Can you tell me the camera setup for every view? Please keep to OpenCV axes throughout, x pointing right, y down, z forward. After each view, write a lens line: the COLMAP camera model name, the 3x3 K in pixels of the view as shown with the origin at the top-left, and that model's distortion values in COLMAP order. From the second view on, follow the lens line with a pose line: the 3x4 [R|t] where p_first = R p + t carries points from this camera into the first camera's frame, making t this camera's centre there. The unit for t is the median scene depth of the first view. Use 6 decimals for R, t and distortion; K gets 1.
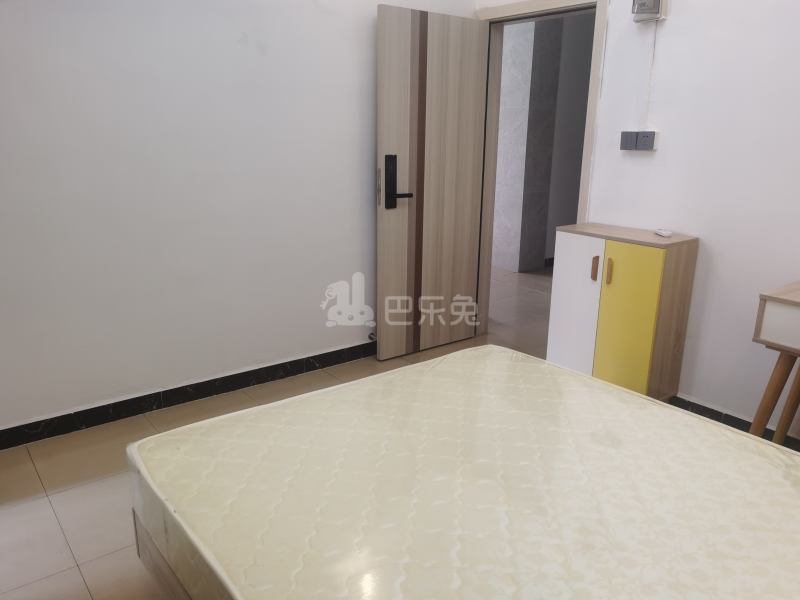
lens RADIAL K [[621.1, 0, 400.5], [0, 621.1, 298.8], [0, 0, 1]] dist [0.029472, -0.060279]
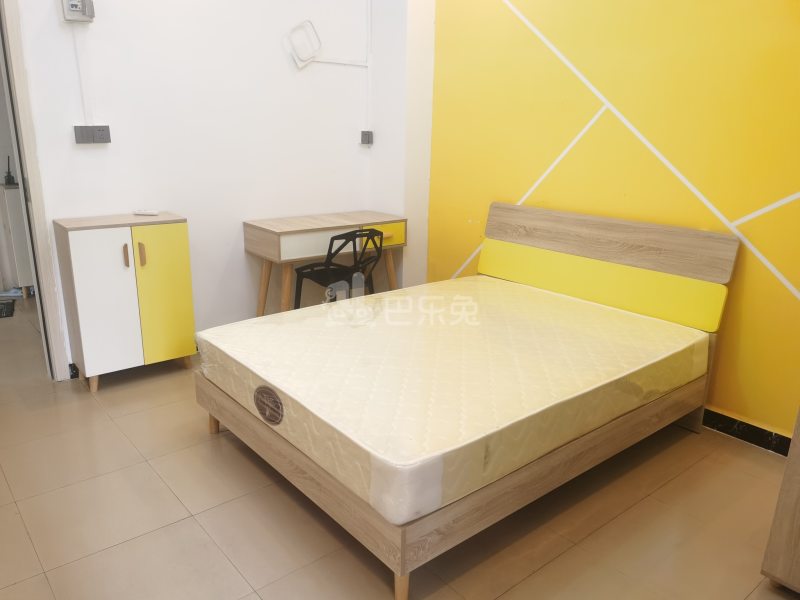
lens RADIAL K [[621.1, 0, 400.5], [0, 621.1, 298.8], [0, 0, 1]] dist [0.029472, -0.060279]
pose [[-0.018048, -0.292610, 0.956061, -0.740997], [0.250882, 0.924300, 0.287625, -0.171273], [-0.967850, 0.245049, 0.056728, 0.509106]]
